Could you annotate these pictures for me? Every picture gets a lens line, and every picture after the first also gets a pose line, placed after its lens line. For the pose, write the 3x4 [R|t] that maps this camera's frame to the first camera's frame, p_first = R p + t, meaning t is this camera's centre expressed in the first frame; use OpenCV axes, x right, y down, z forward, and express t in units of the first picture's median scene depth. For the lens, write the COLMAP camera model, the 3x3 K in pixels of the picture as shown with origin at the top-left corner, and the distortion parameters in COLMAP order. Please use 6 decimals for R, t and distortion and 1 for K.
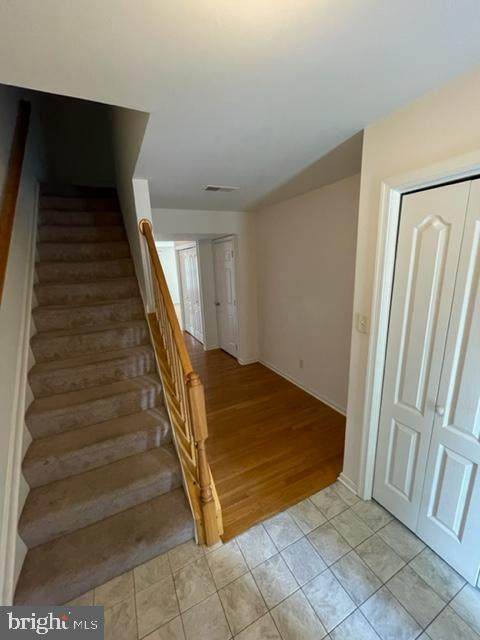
lens RADIAL K [[259.1, 0, 240.0], [0, 259.1, 320.0], [0, 0, 1]] dist [-0.003105, -0.000222]
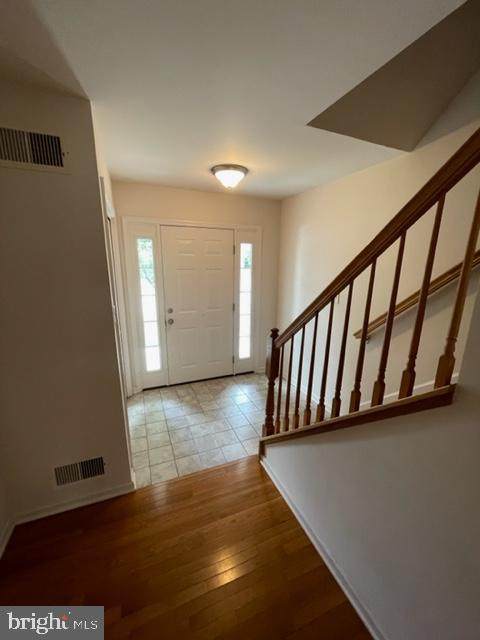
lens RADIAL K [[259.1, 0, 240.0], [0, 259.1, 320.0], [0, 0, 1]] dist [-0.003105, -0.000222]
pose [[-0.998322, 0.002385, 0.057855, -0.050682], [0.028261, 0.892132, 0.450891, -0.404647], [-0.050539, 0.451769, -0.890702, 1.852701]]
